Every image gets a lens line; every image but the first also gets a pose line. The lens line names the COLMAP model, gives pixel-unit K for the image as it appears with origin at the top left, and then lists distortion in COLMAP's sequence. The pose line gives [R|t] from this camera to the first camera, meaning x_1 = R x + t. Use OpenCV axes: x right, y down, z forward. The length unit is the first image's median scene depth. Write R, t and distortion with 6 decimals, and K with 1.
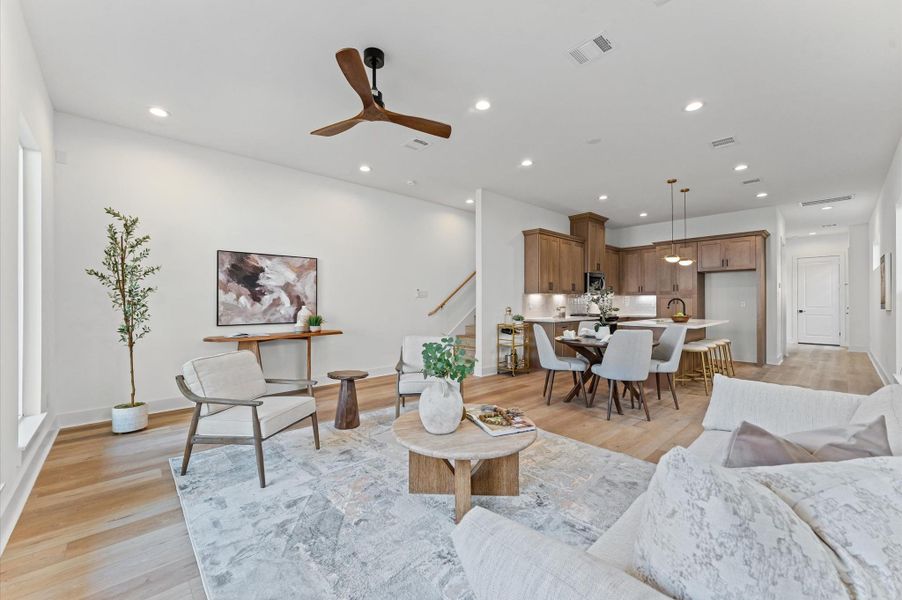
lens RADIAL K [[358.3, 0, 447.6], [0, 358.3, 301.1], [0, 0, 1]] dist [-0.001099, -0.000608]
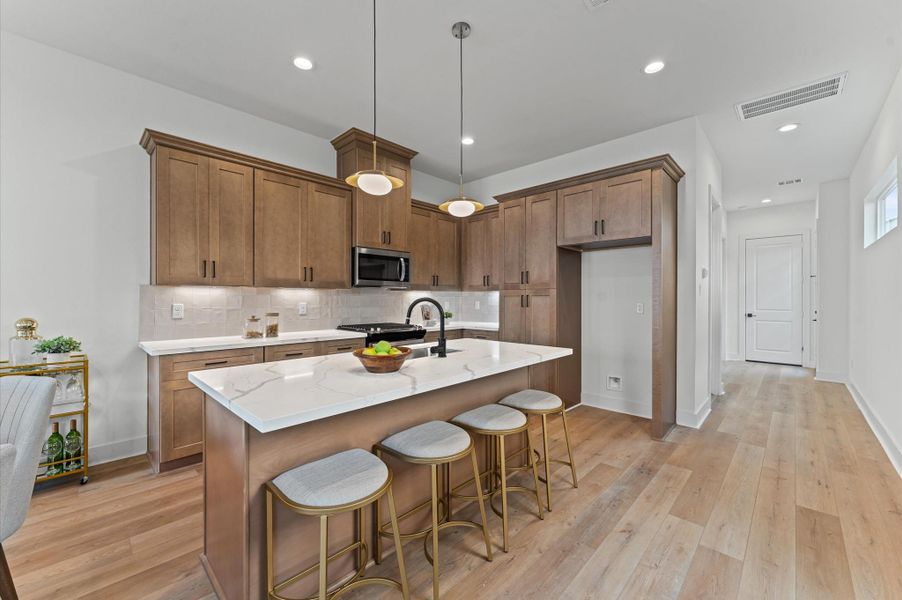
lens RADIAL K [[358.3, 0, 454.1], [0, 358.3, 299.2], [0, 0, 1]] dist [-0.001099, -0.000608]
pose [[0.997571, 0.001889, 0.069631, 0.502127], [-0.002310, 0.999980, 0.005963, -0.007083], [-0.069619, -0.006109, 0.997555, 0.476857]]
